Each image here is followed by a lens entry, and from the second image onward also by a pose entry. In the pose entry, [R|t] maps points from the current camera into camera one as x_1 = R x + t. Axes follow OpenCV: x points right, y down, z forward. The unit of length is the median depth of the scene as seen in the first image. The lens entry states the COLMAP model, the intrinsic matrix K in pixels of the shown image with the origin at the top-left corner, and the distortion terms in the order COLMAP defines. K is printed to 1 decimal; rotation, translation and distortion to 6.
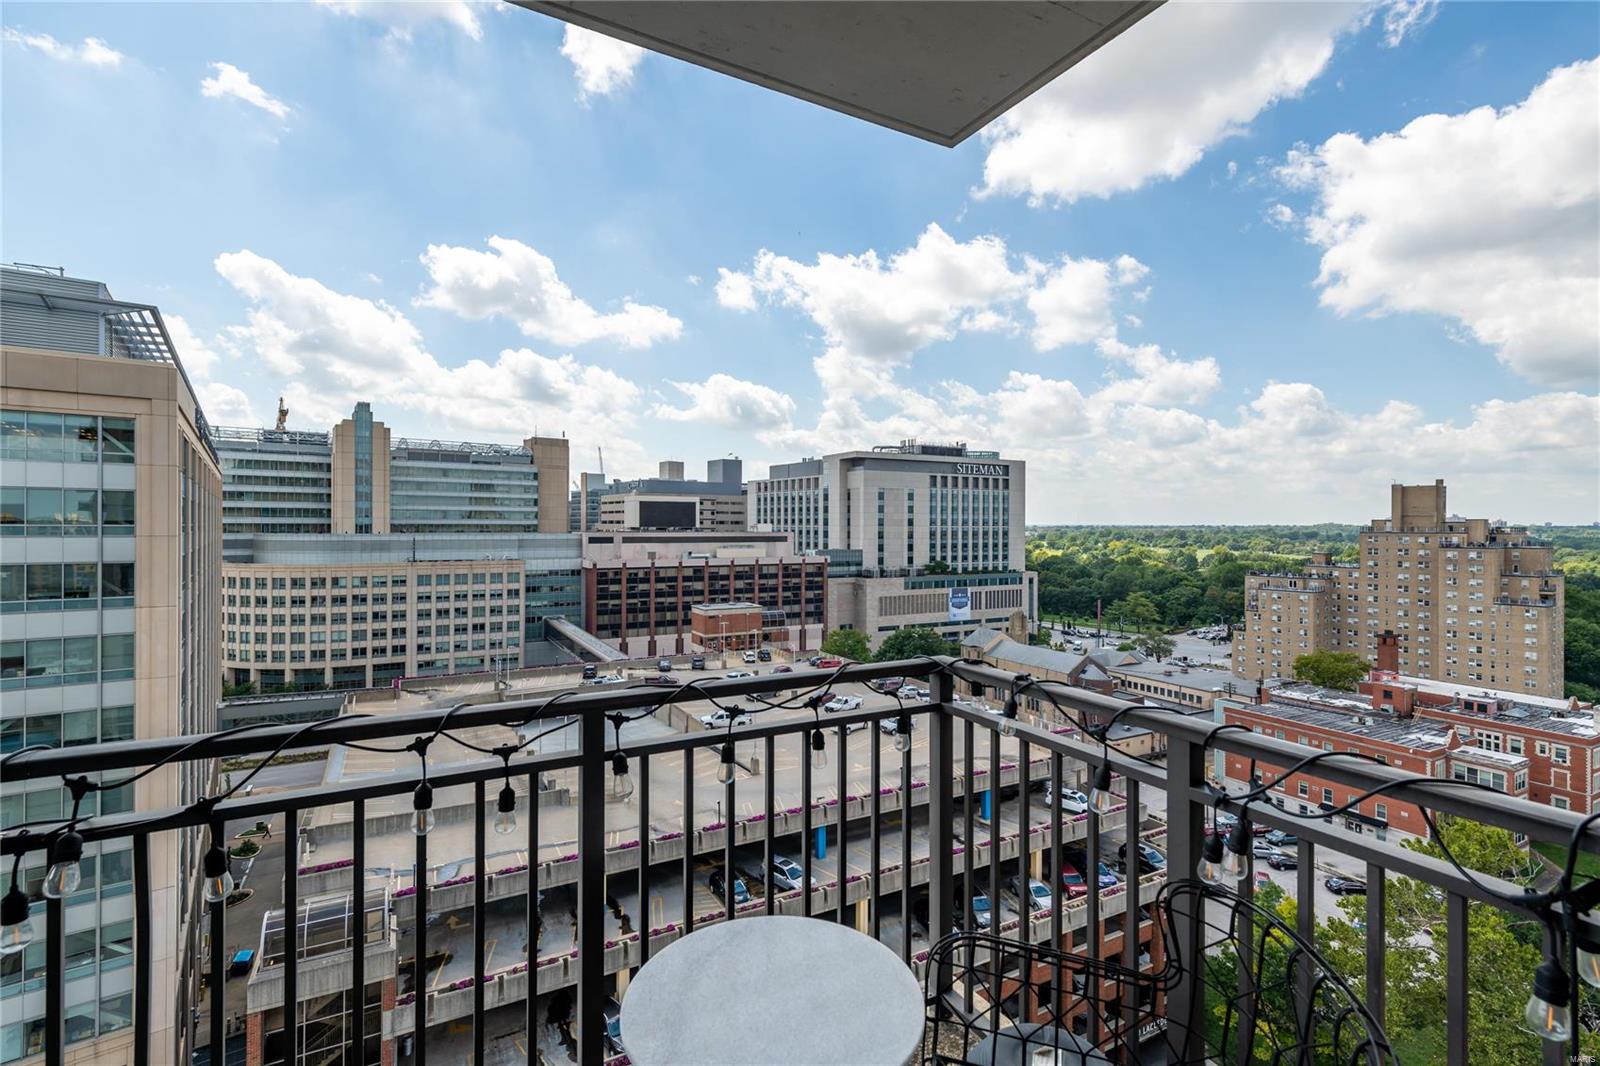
lens RADIAL K [[714.1, 0, 781.5], [0, 714.1, 530.2], [0, 0, 1]] dist [0.026674, -0.004997]
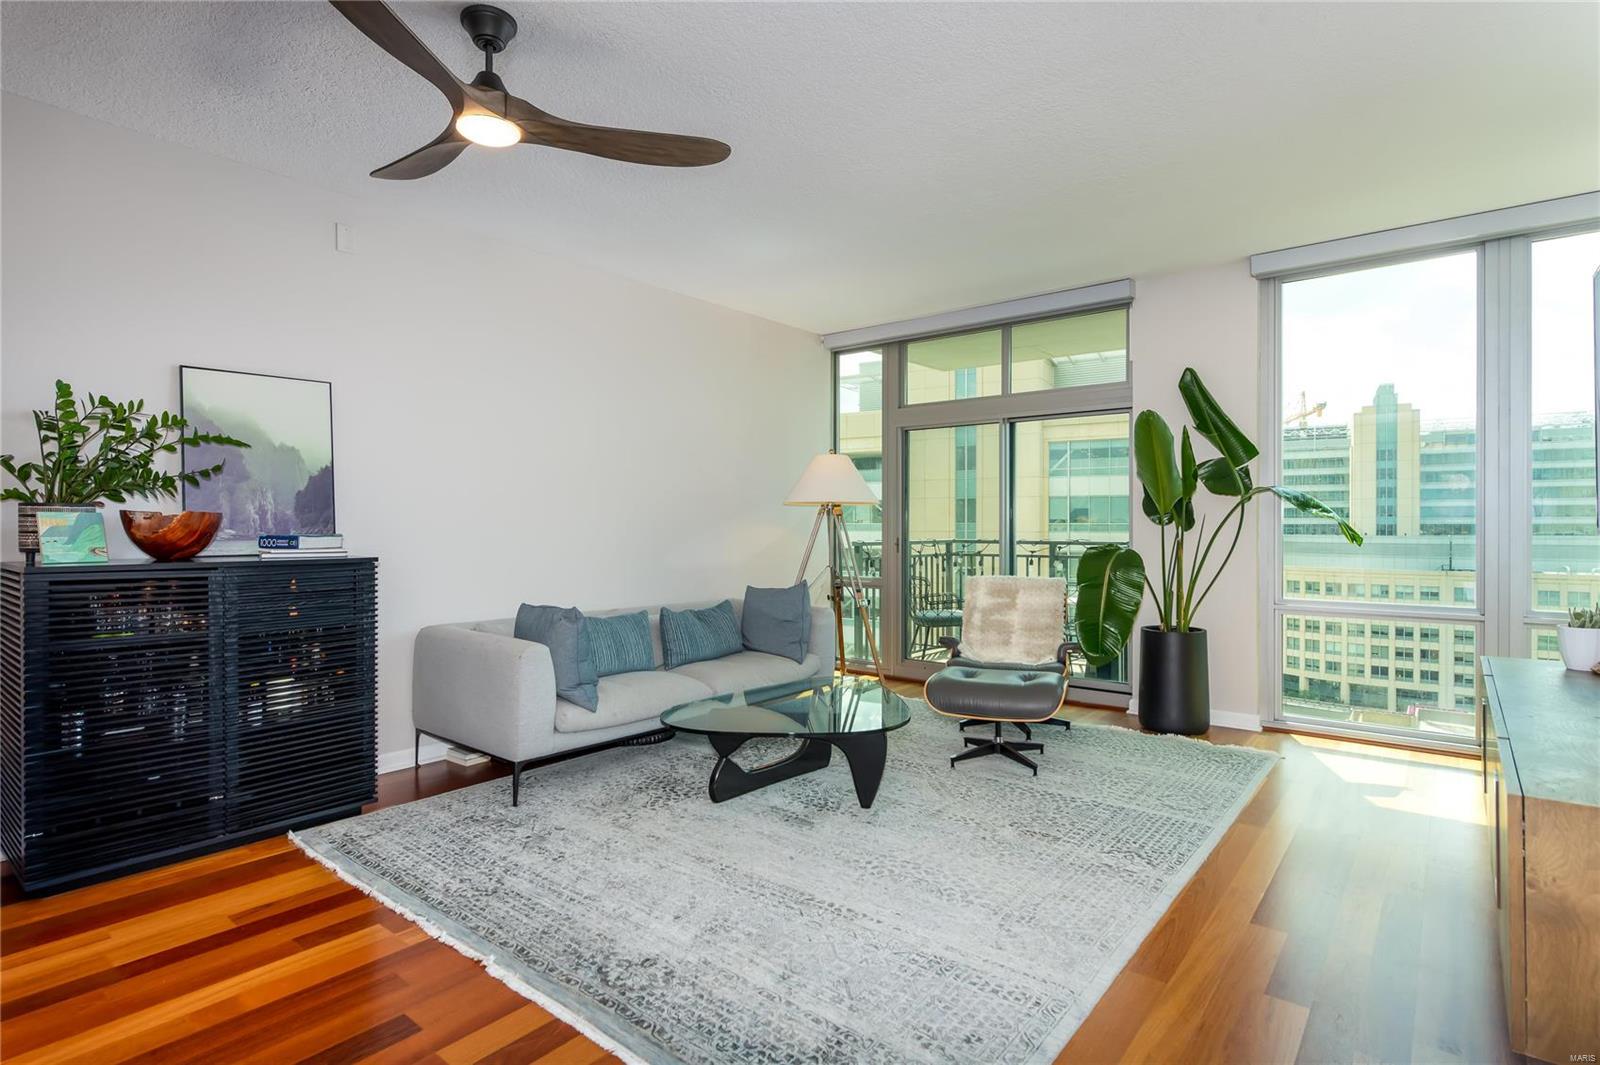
lens RADIAL K [[813.1, 0, 782.7], [0, 813.1, 525.8], [0, 0, 1]] dist [-0.003306, -0.000083]
pose [[0.370891, -0.002904, -0.928672, 0.092571], [-0.006248, 0.999965, -0.005623, 0.005351], [0.928655, 0.007888, 0.370860, -0.055858]]
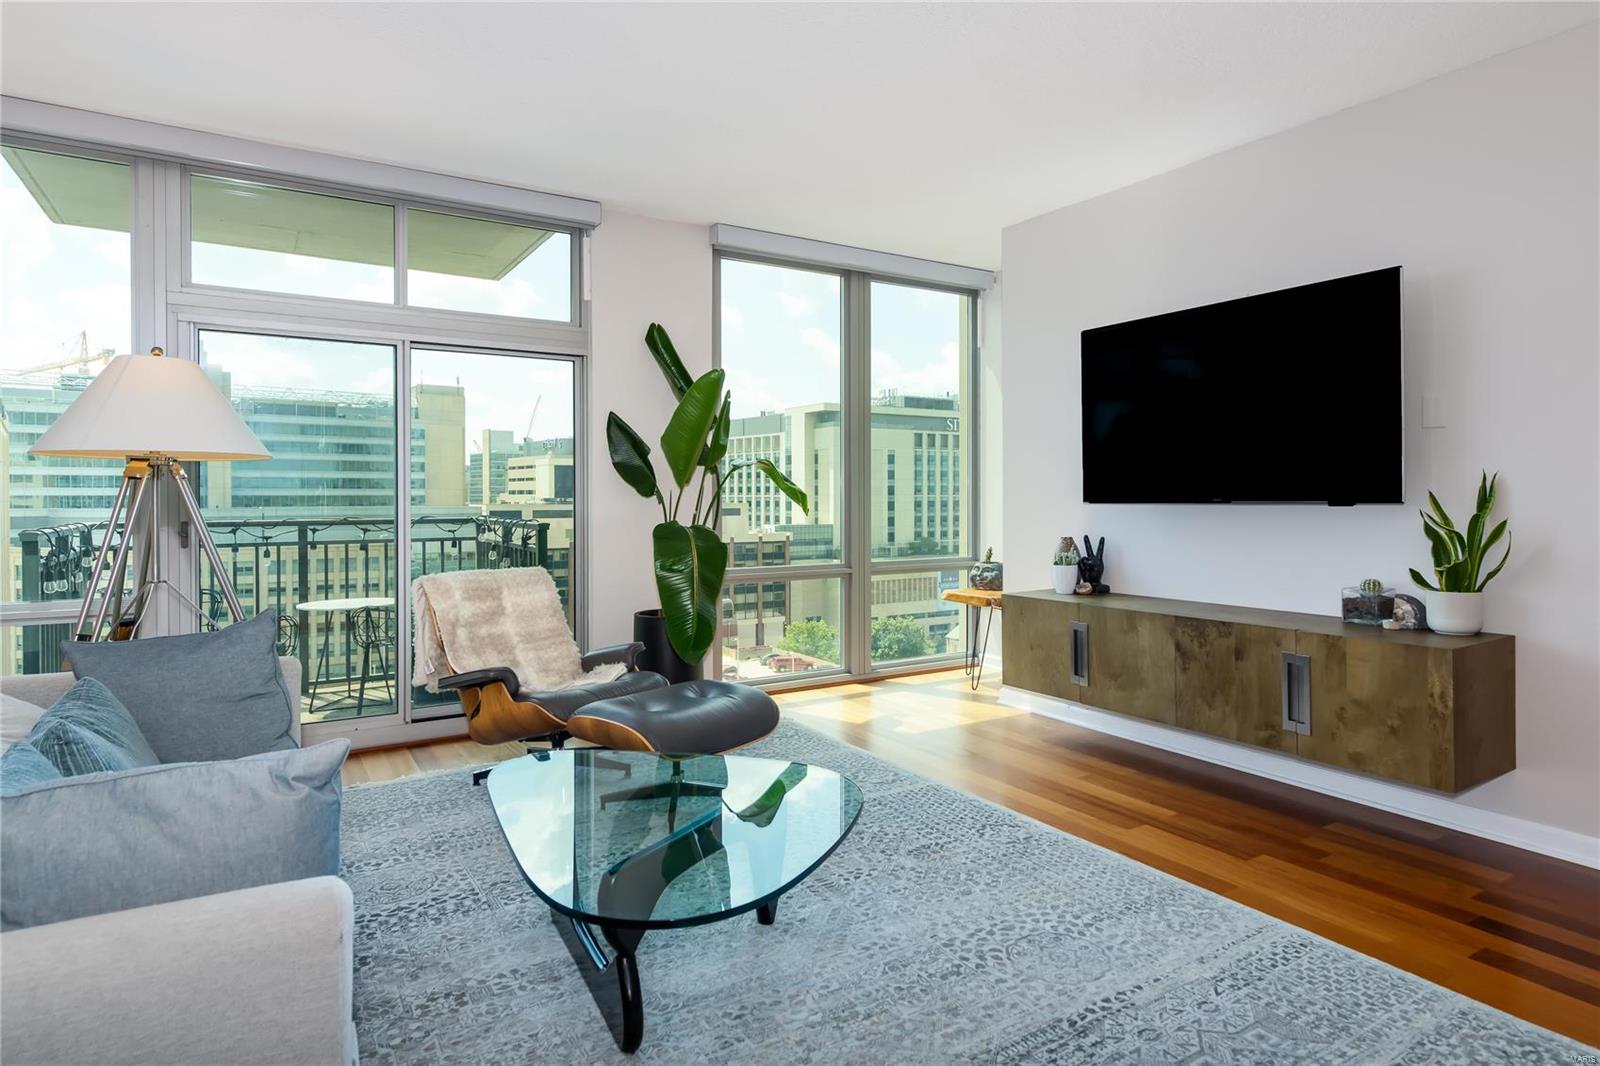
lens RADIAL K [[912.0, 0, 829.9], [0, 912.0, 504.0], [0, 0, 1]] dist [-0.002645, 0.002532]
pose [[0.996582, -0.005084, 0.082448, 0.040217], [0.005032, 0.999987, 0.000843, 0.005139], [-0.082451, -0.000426, 0.996595, -0.072290]]
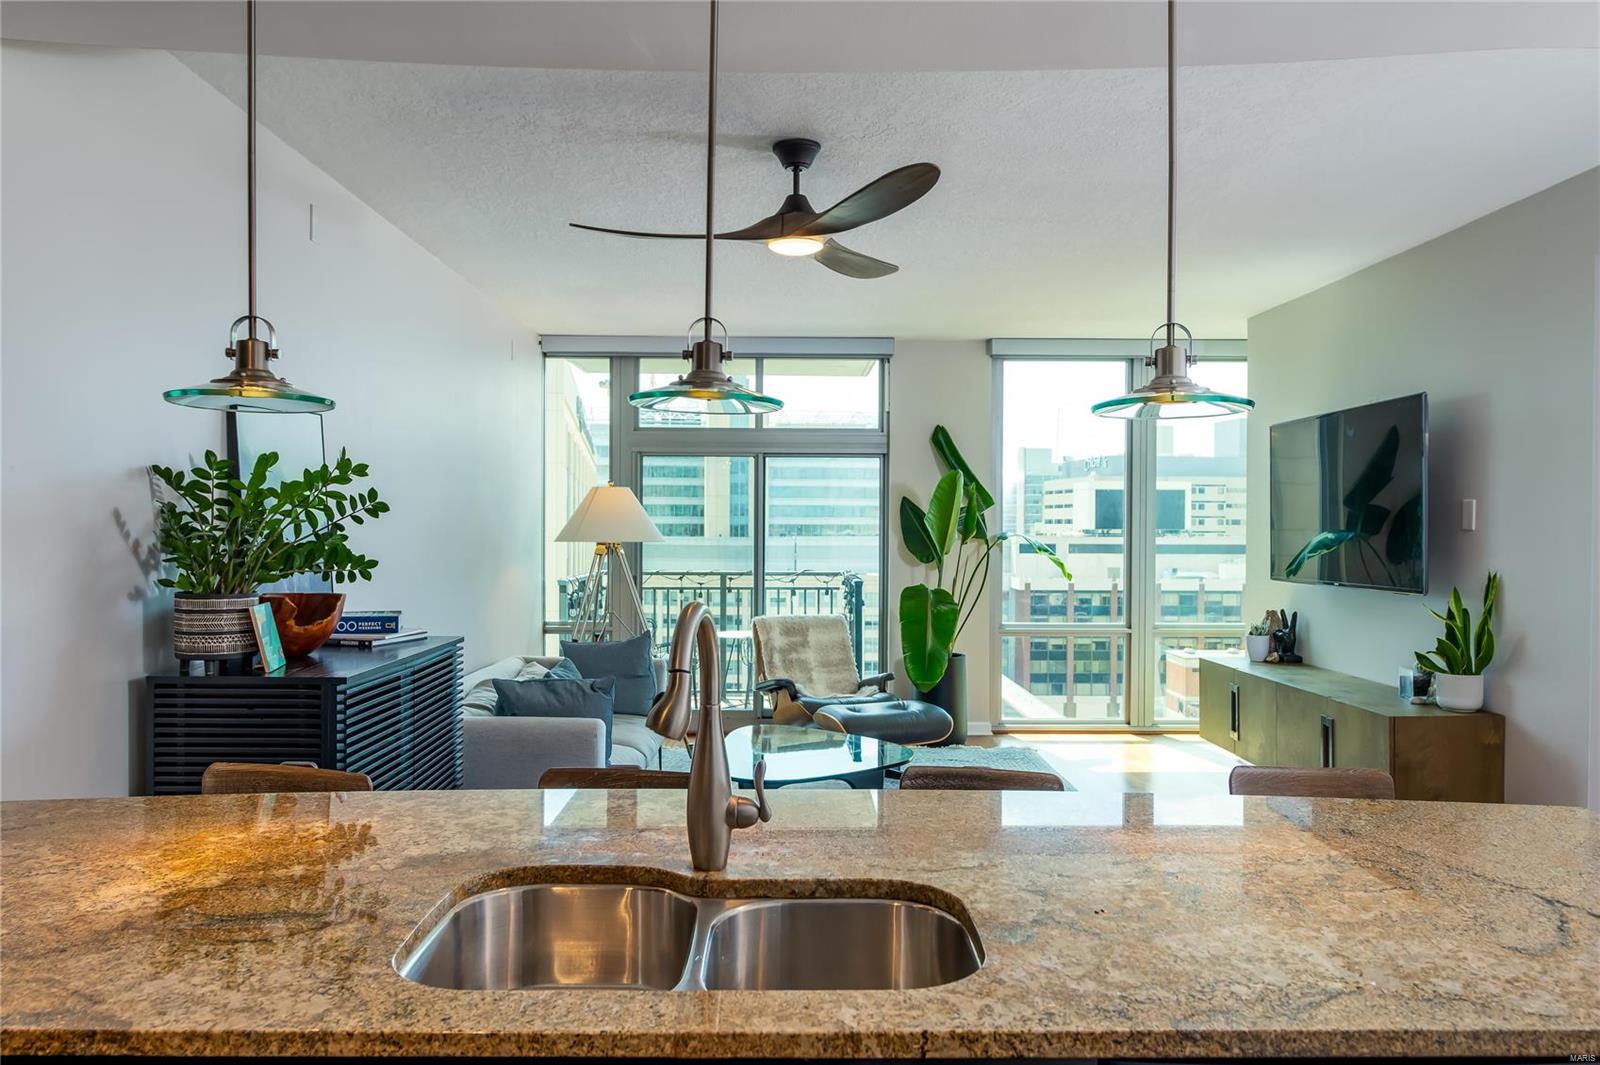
lens RADIAL K [[1148.7, 0, 793.9], [0, 1148.7, 526.1], [0, 0, 1]] dist [0.000867, -0.003384]
pose [[0.885564, 0.000847, -0.464517, 0.078211], [-0.004200, 0.999972, -0.006184, 0.001128], [0.464499, 0.007427, 0.885542, -0.113039]]
